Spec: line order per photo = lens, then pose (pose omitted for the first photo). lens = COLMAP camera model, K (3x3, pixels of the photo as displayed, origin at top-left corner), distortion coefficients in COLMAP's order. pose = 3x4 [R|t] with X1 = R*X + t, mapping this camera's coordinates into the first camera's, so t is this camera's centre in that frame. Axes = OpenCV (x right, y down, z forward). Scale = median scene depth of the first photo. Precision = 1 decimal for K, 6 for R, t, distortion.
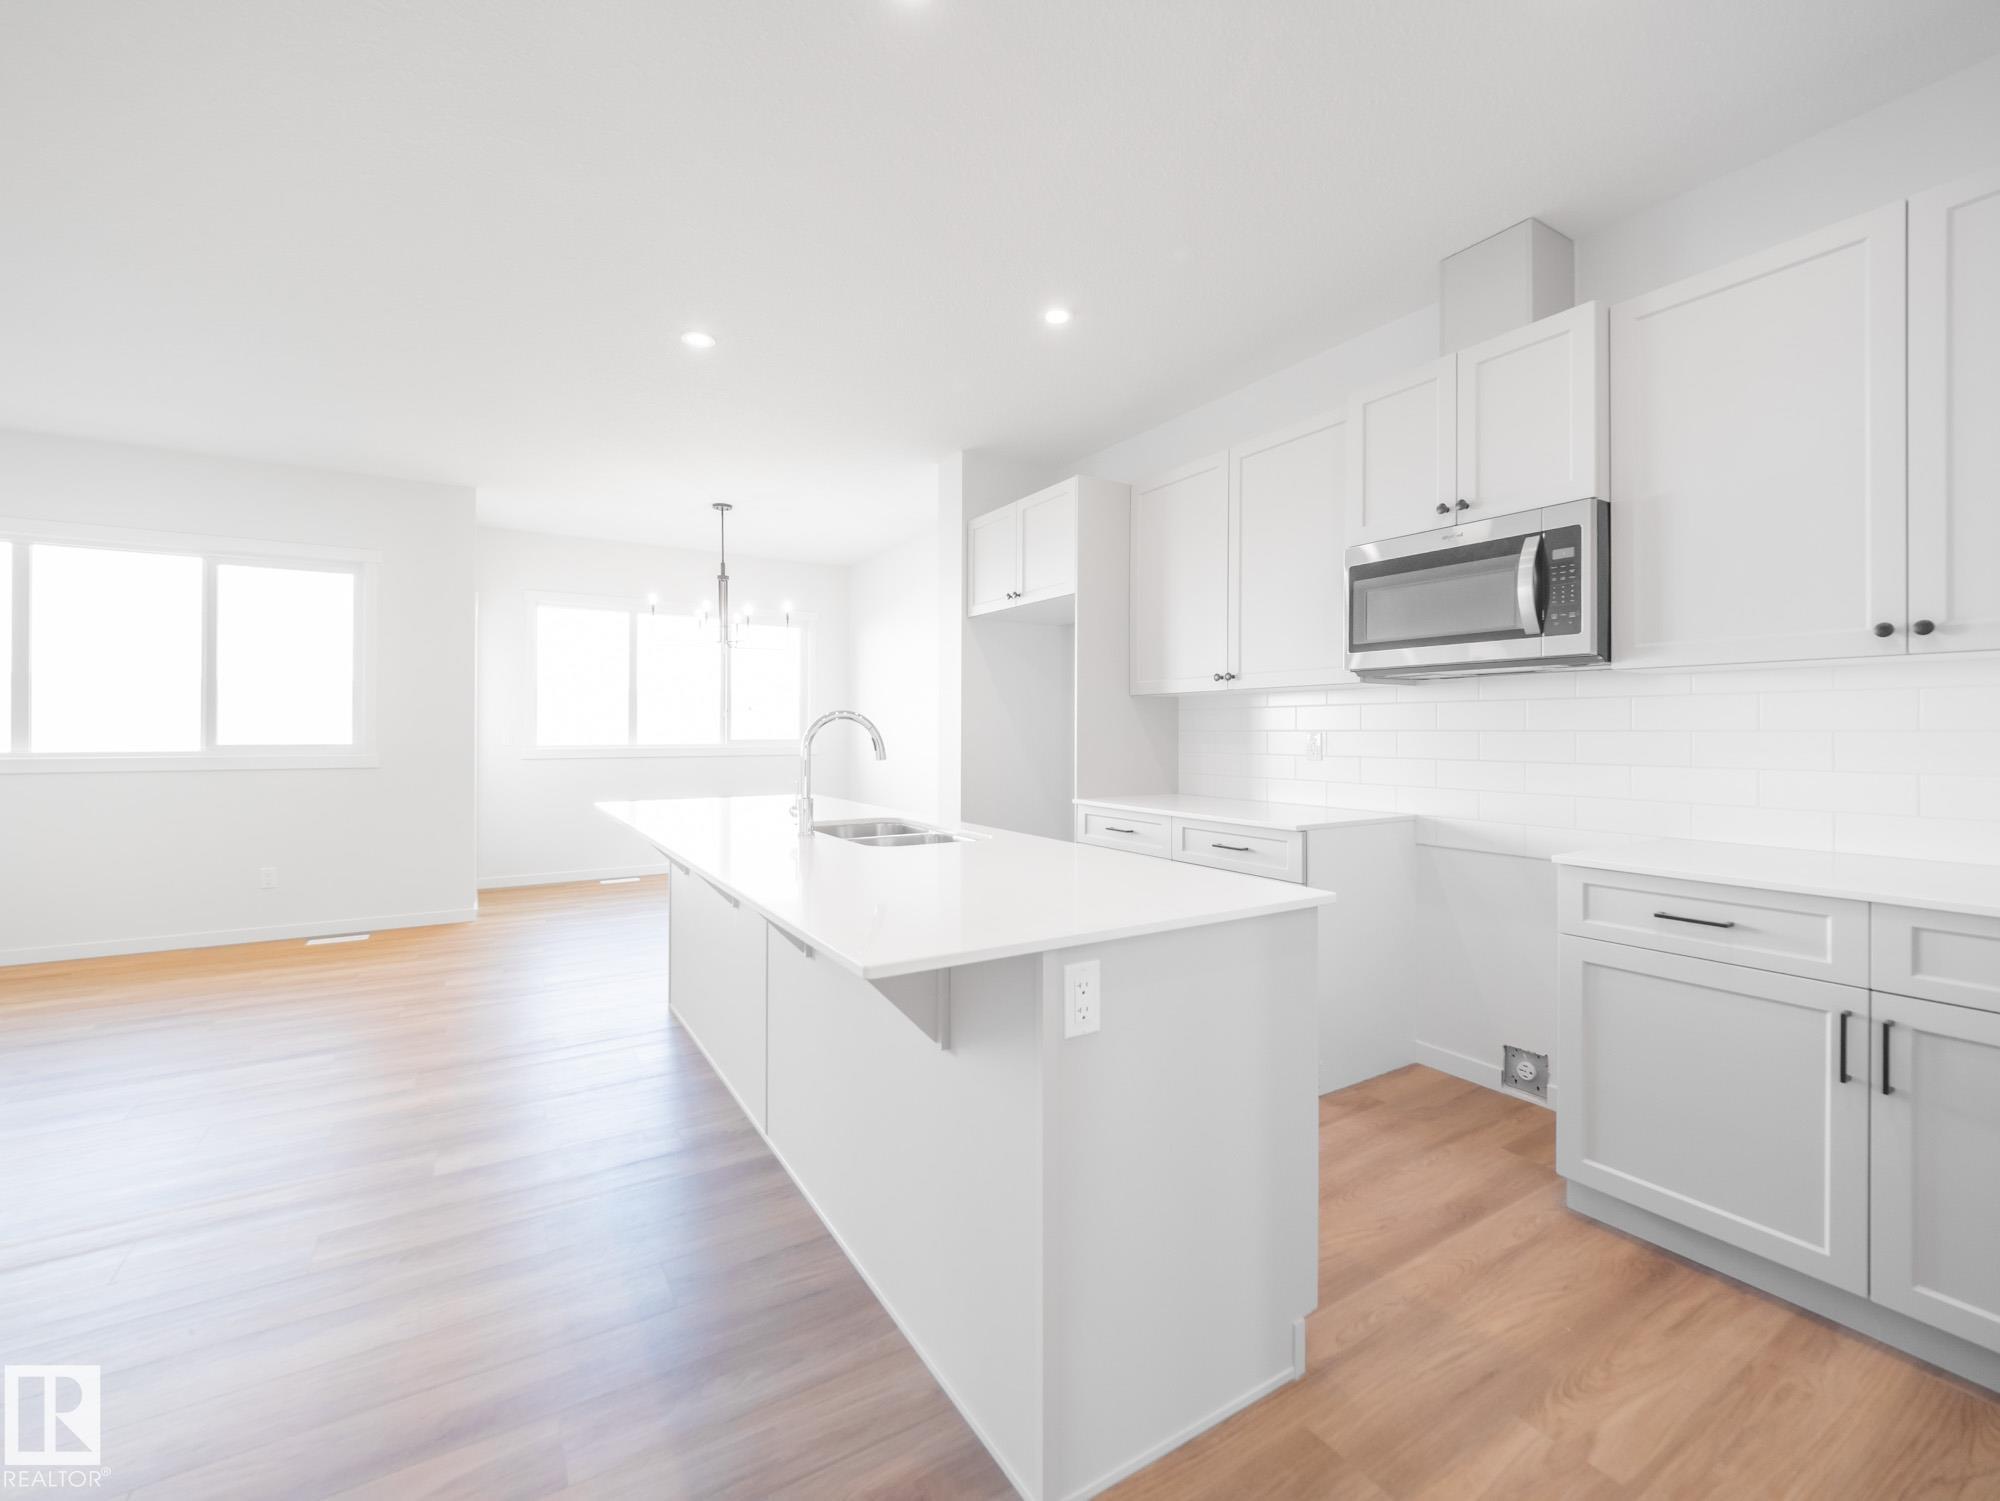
lens RADIAL K [[848.0, 0, 999.1], [0, 848.0, 734.7], [0, 0, 1]] dist [-0.002797, -0.000976]
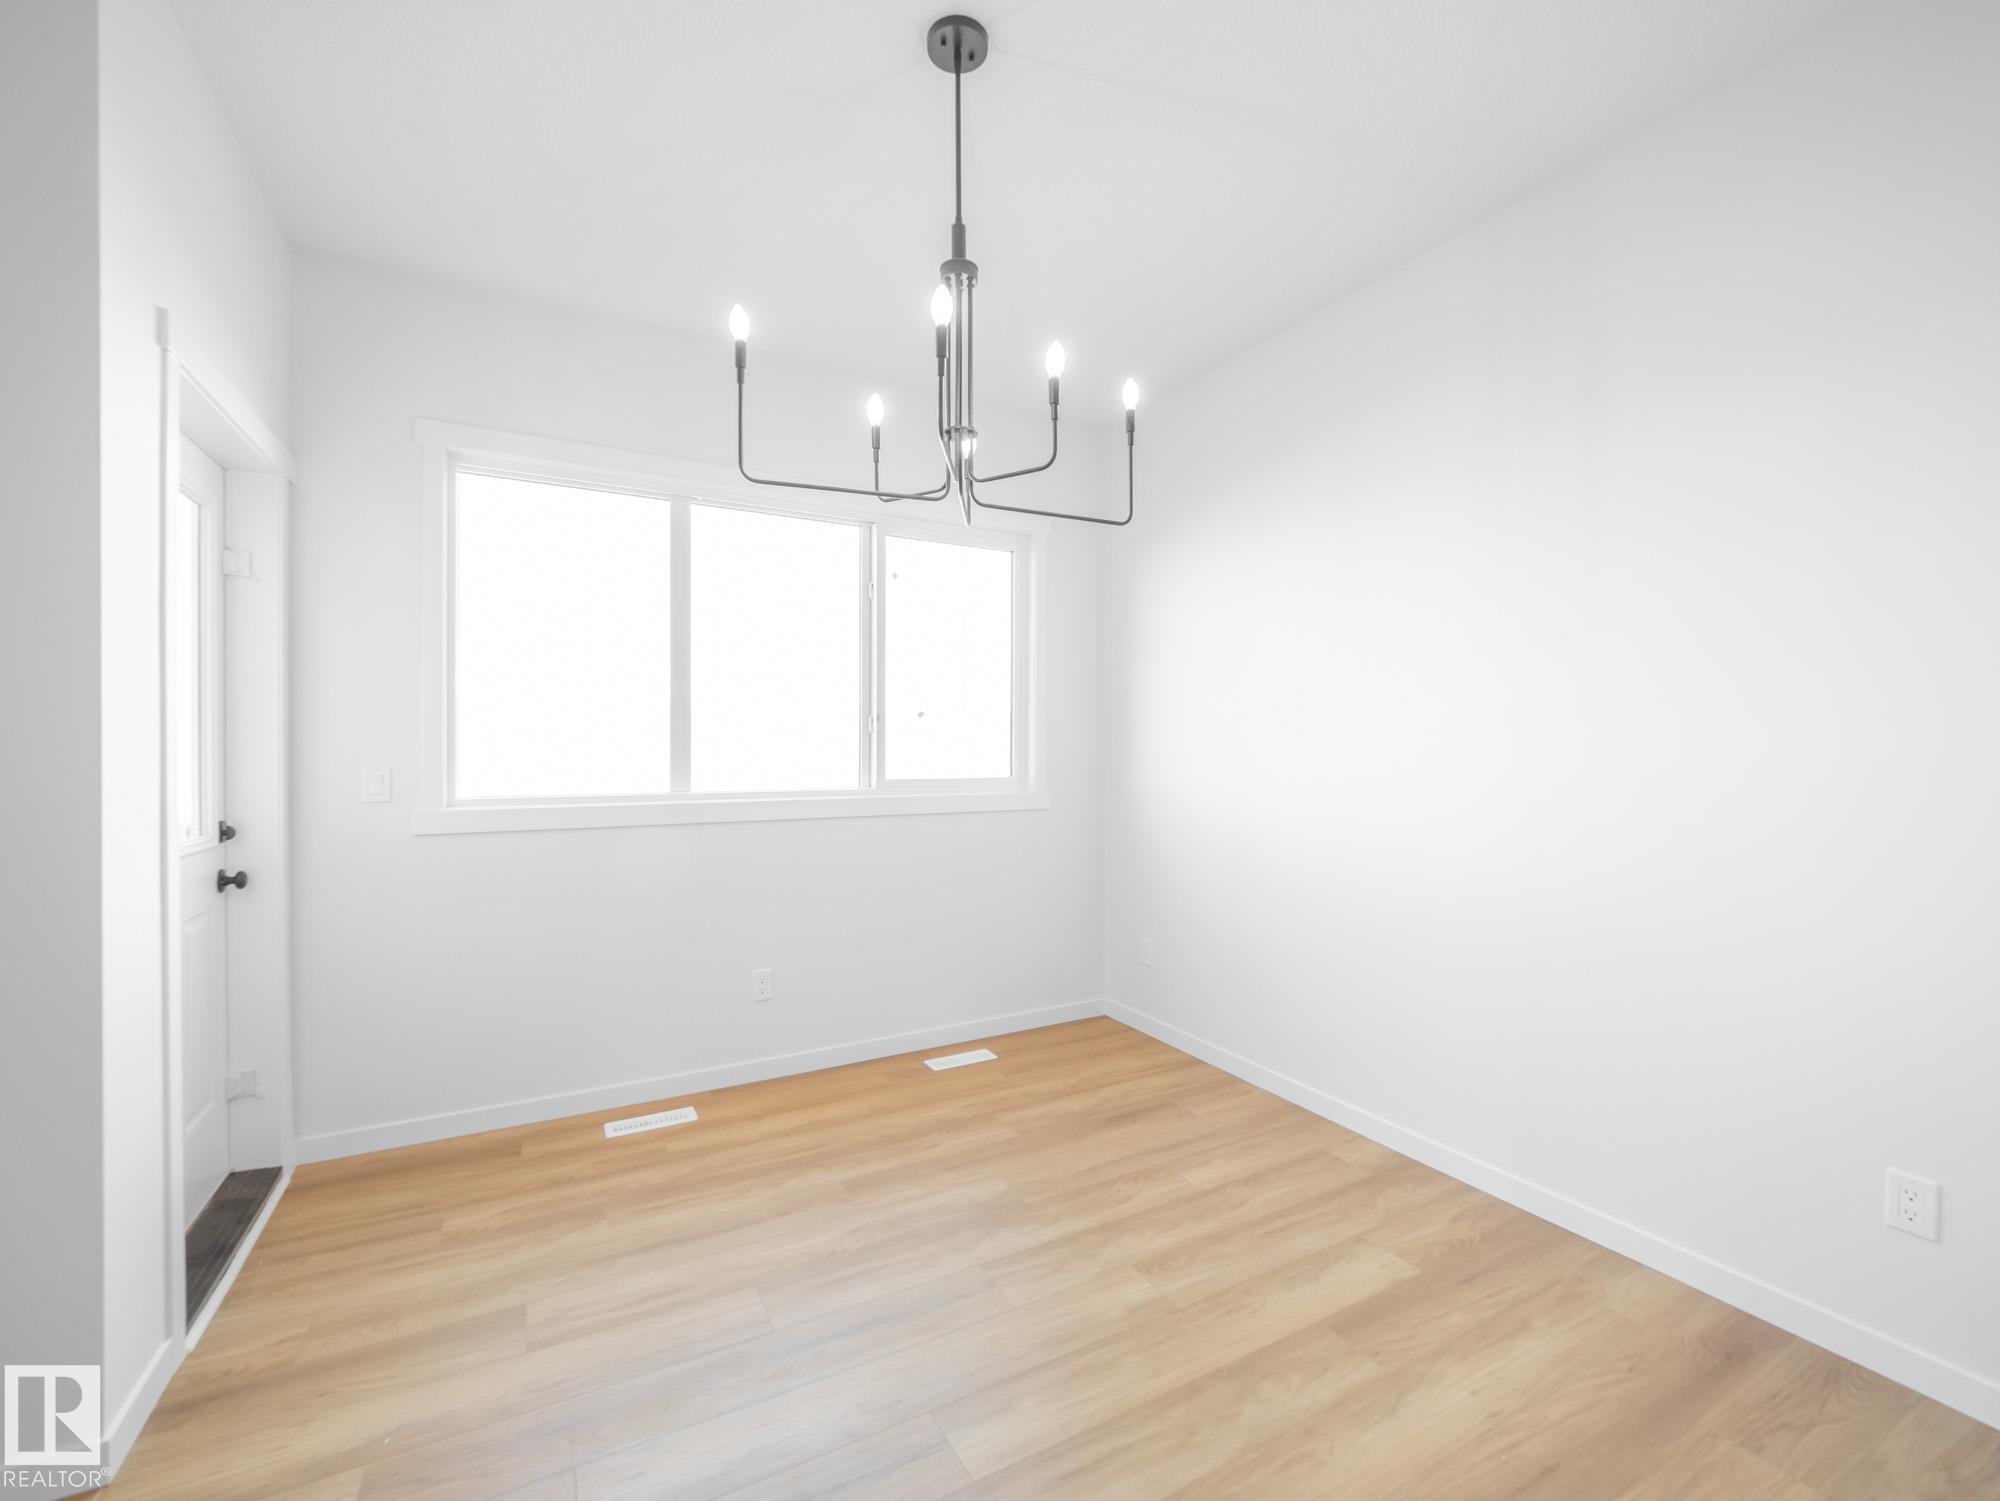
lens RADIAL K [[848.0, 0, 1003.7], [0, 848.0, 756.3], [0, 0, 1]] dist [-0.002797, -0.000976]
pose [[0.998816, -0.009247, -0.047756, -0.388890], [0.008989, 0.999944, -0.005606, -0.008023], [0.047805, 0.005170, 0.998843, 0.910397]]
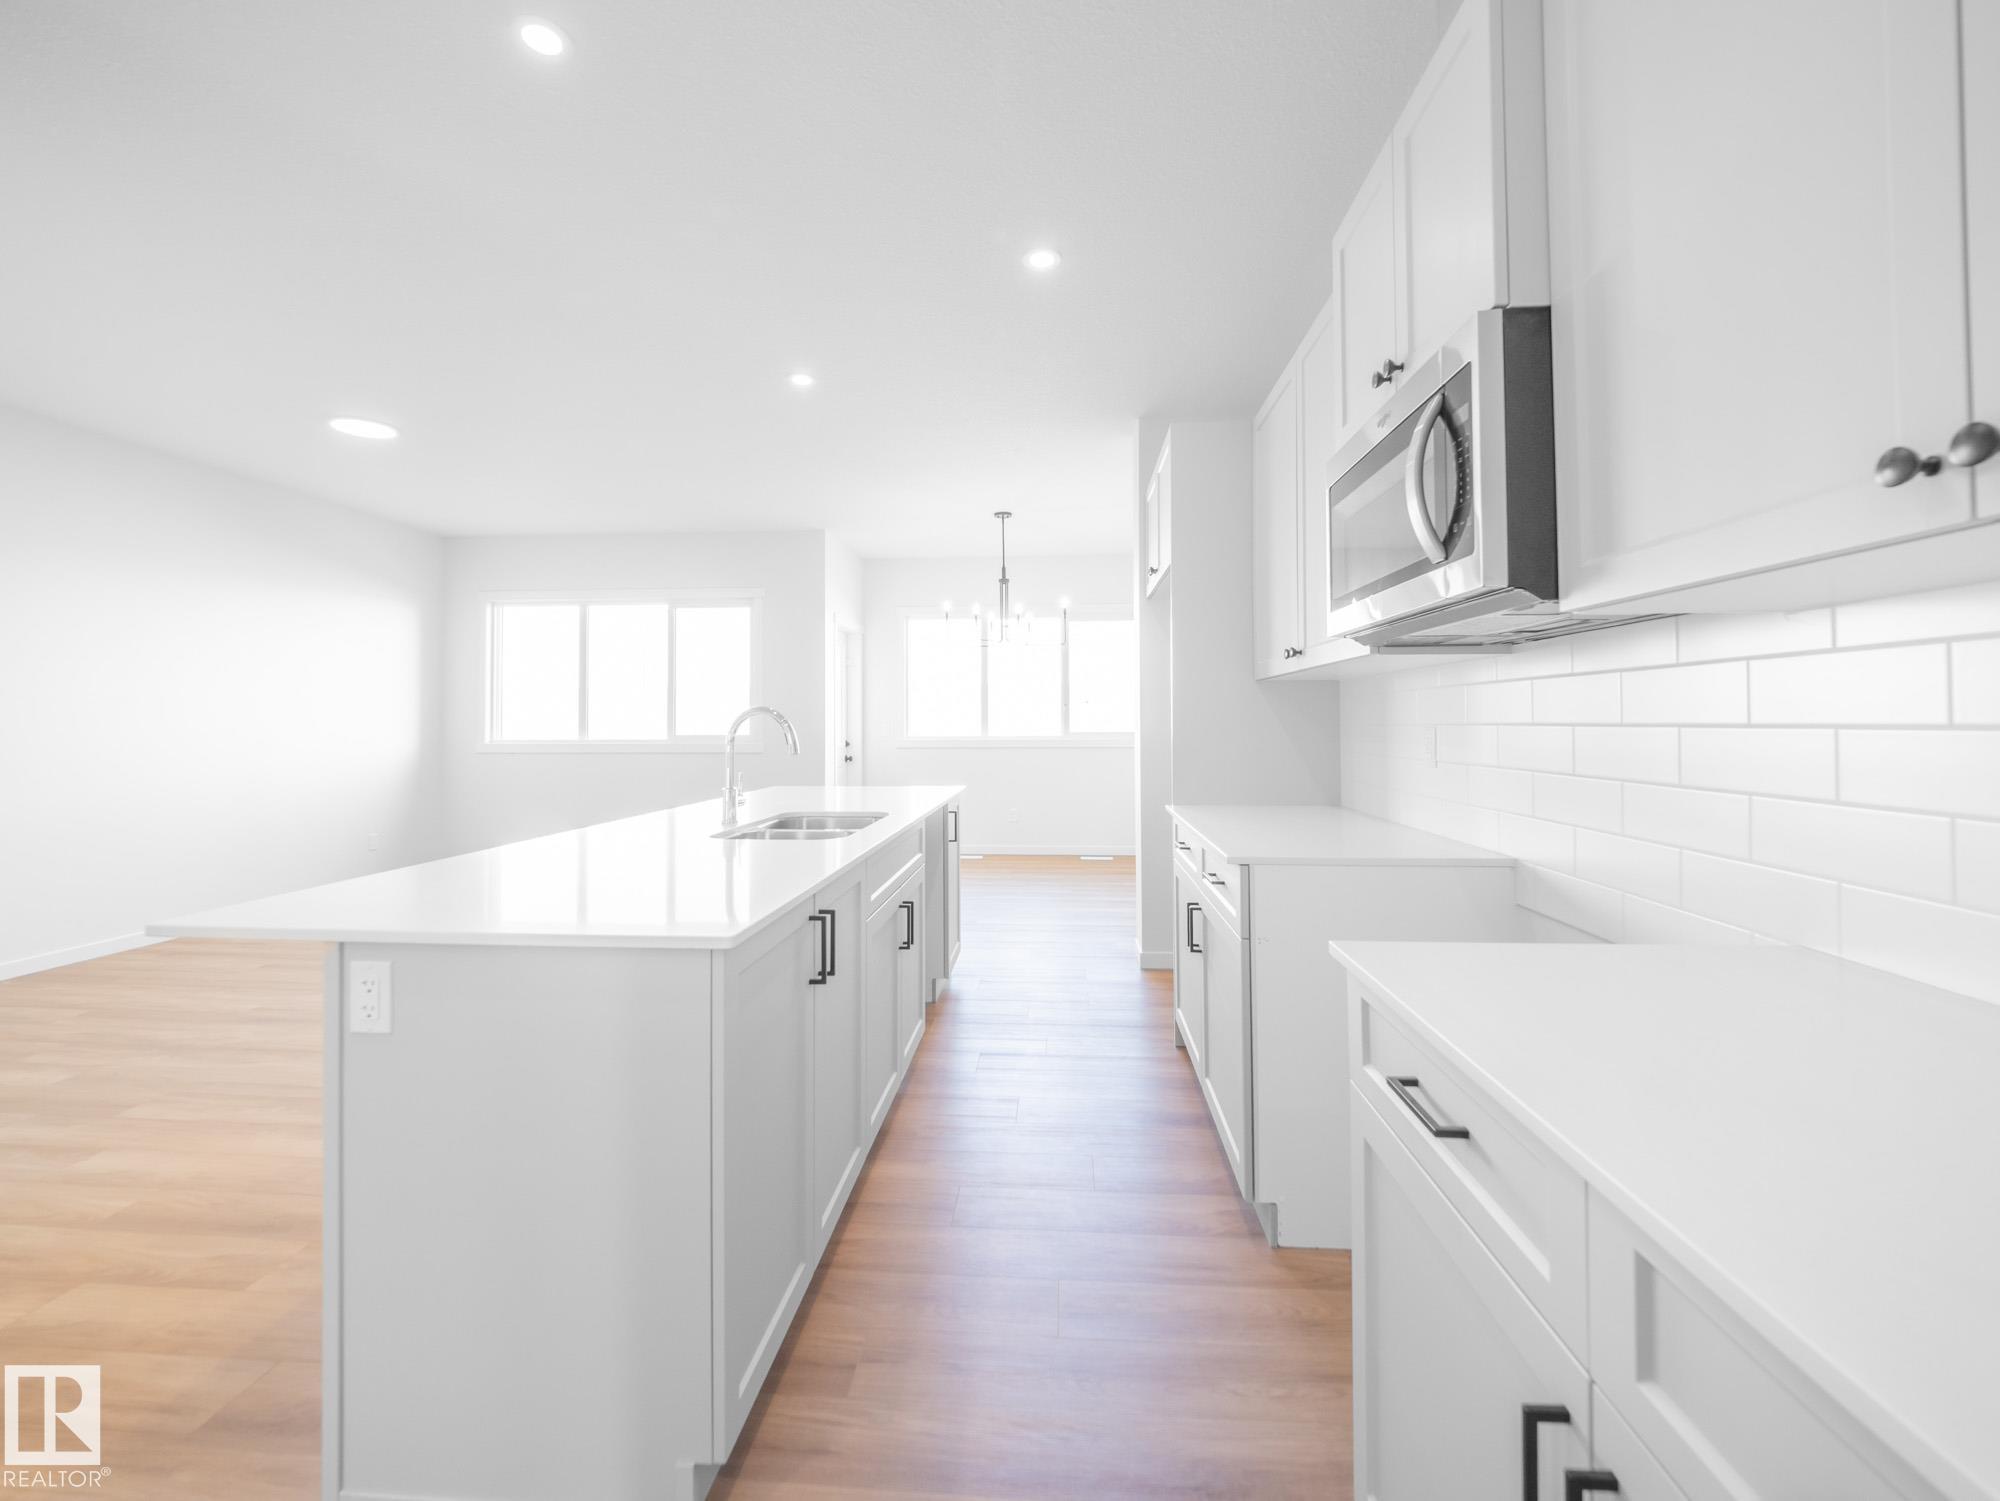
lens RADIAL K [[848.0, 0, 1005.4], [0, 848.0, 716.2], [0, 0, 1]] dist [-0.002797, -0.000976]
pose [[0.811788, -0.007735, -0.583901, 0.385938], [0.000254, 0.999917, -0.012894, -0.002232], [0.583952, 0.010319, 0.811722, 0.185918]]
